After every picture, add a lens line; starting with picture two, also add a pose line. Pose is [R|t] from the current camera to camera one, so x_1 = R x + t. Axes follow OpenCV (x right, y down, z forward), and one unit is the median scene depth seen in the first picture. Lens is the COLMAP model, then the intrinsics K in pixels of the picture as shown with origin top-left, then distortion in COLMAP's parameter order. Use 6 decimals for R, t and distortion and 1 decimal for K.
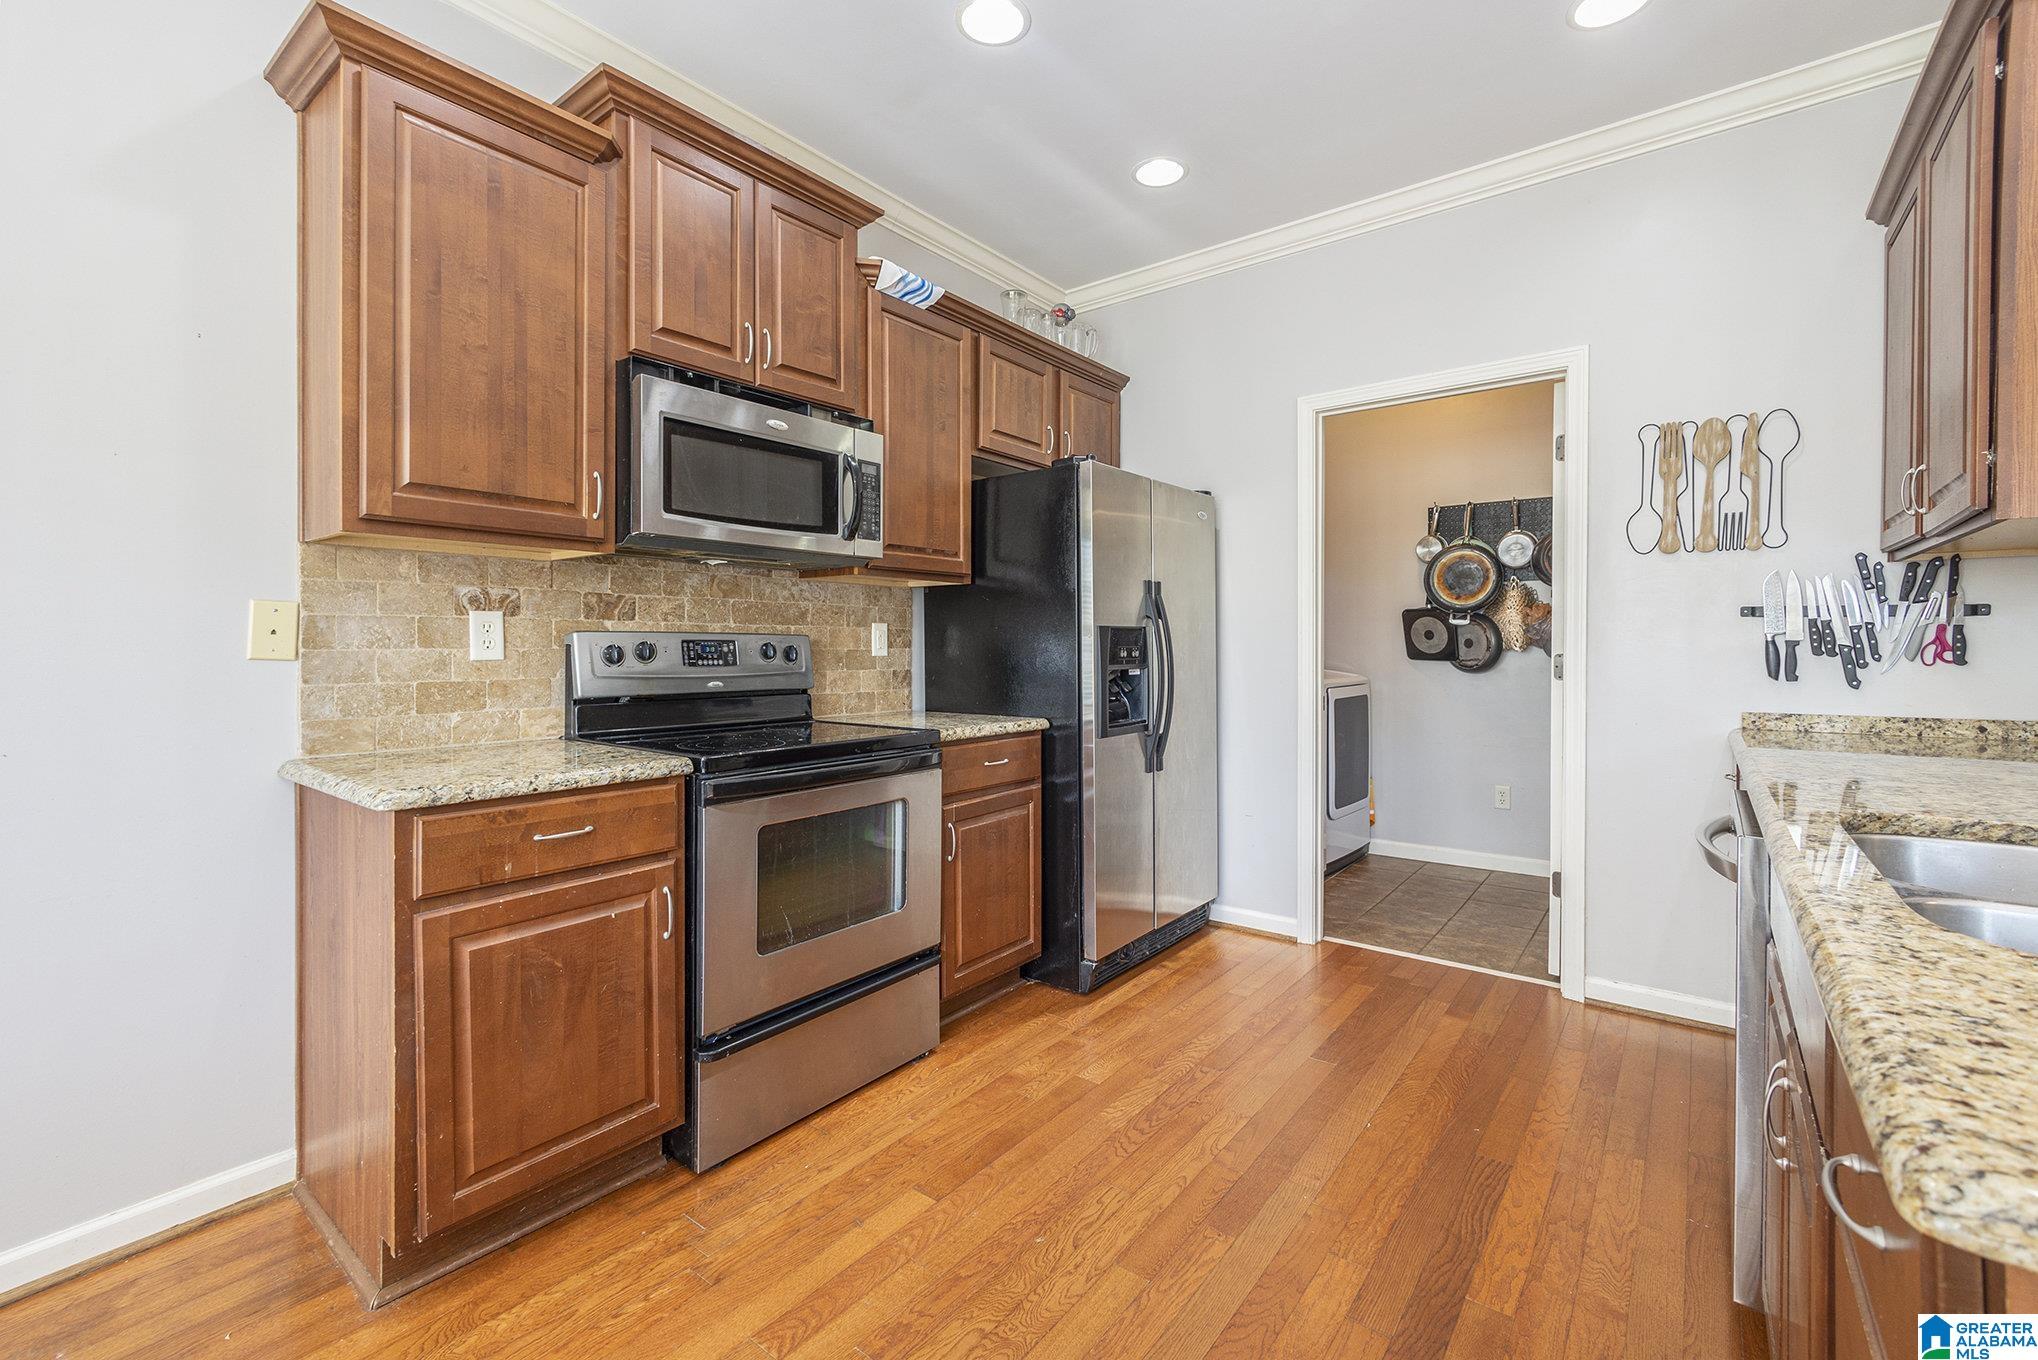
lens RADIAL K [[878.1, 0, 1035.1], [0, 878.1, 655.1], [0, 0, 1]] dist [0.019470, 0.000231]
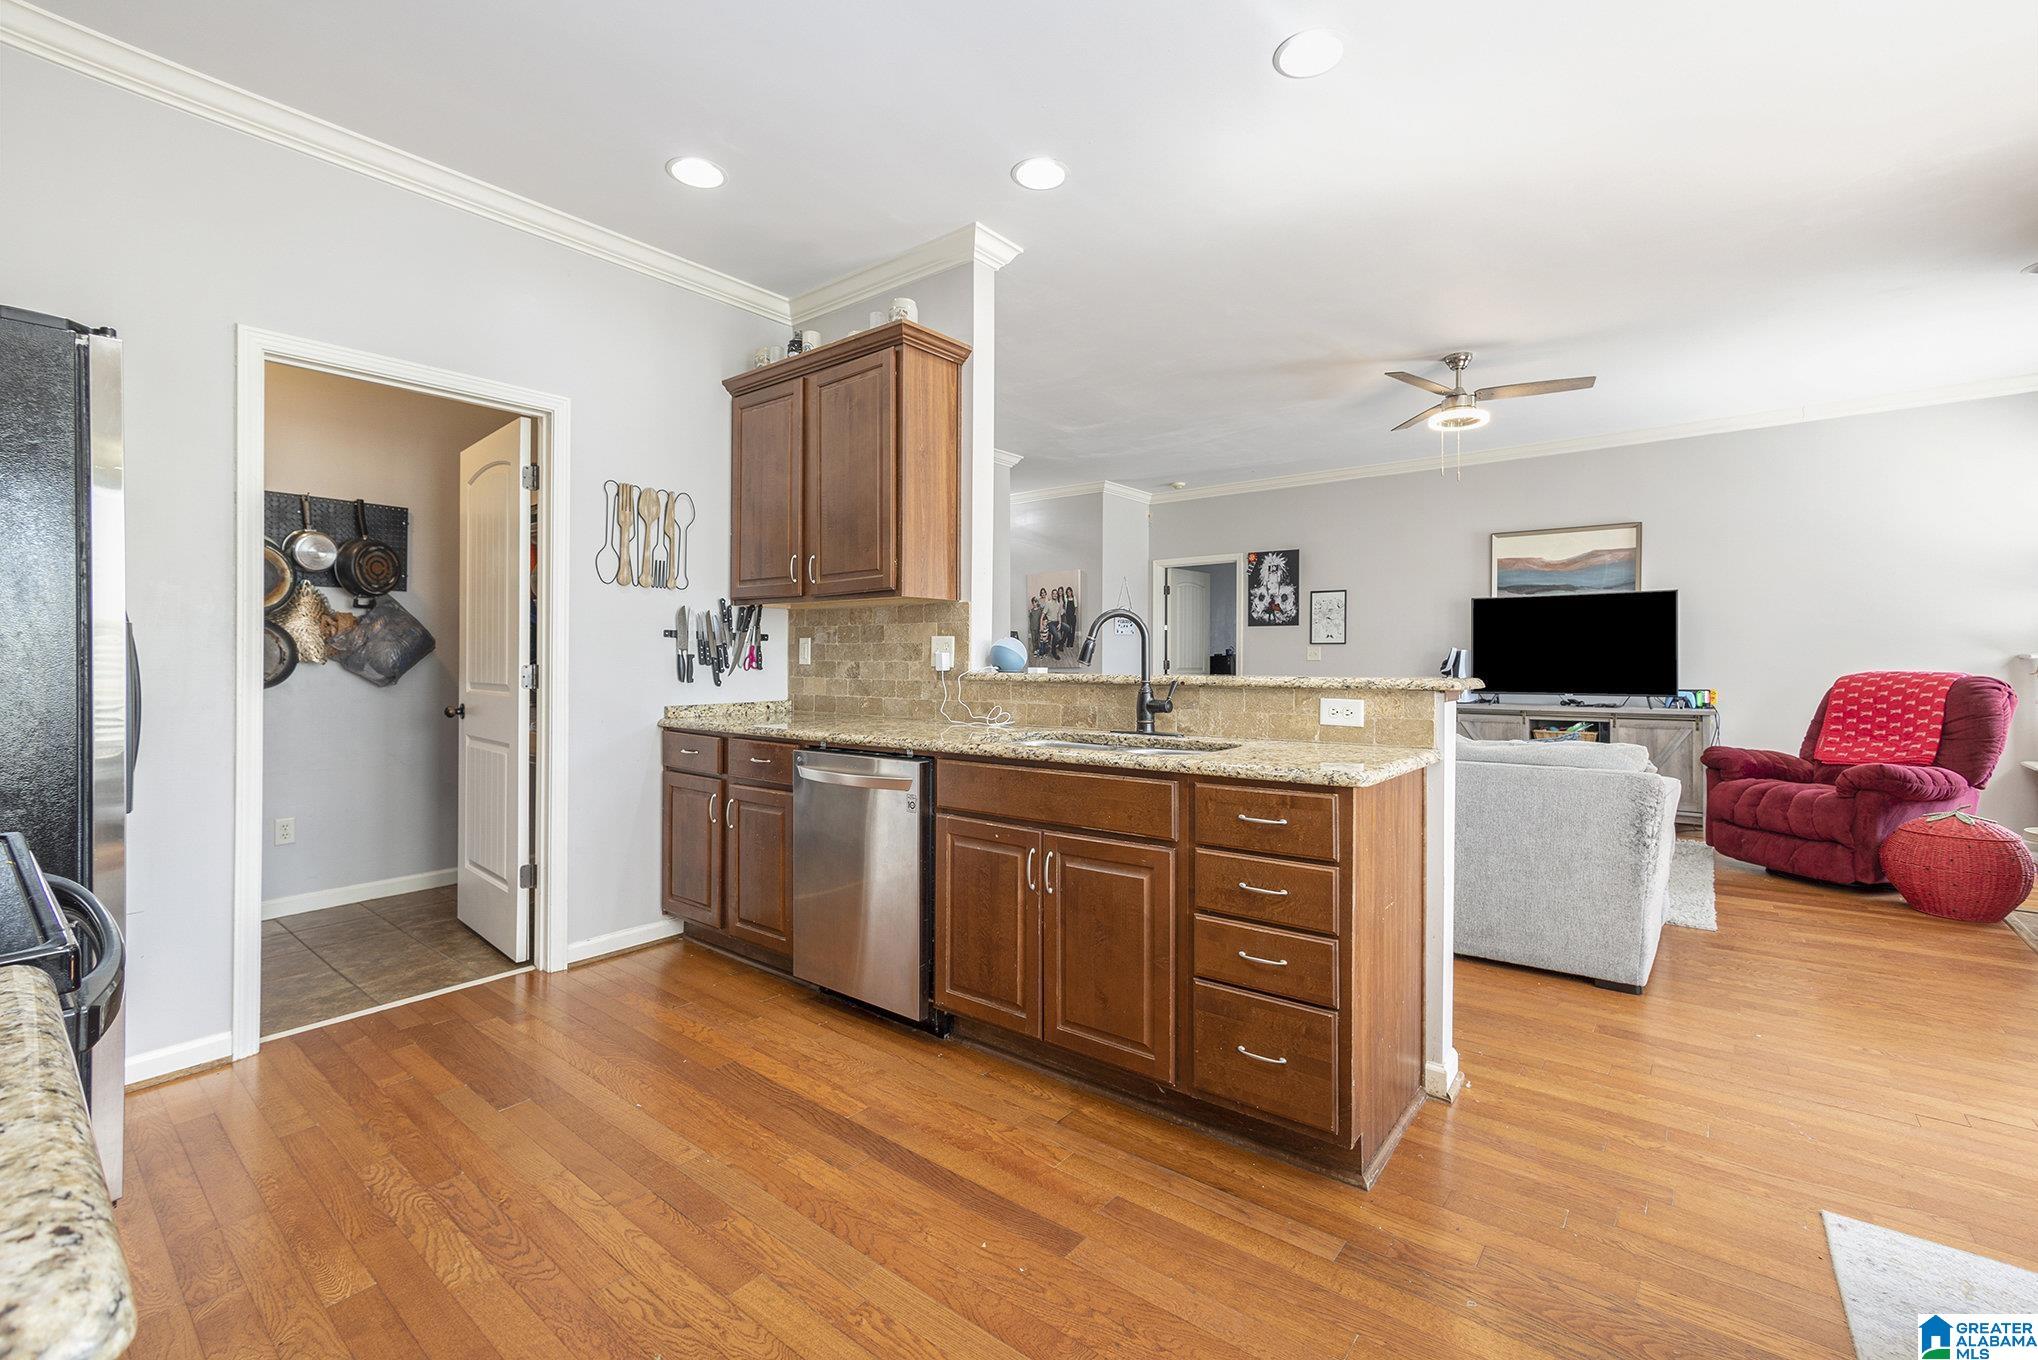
lens RADIAL K [[878.1, 0, 1020.3], [0, 878.1, 663.4], [0, 0, 1]] dist [0.019470, 0.000231]
pose [[0.027815, -0.005912, 0.999596, -0.555947], [0.009814, 0.999936, 0.005641, -0.004649], [-0.999565, 0.009653, 0.027871, 0.414053]]
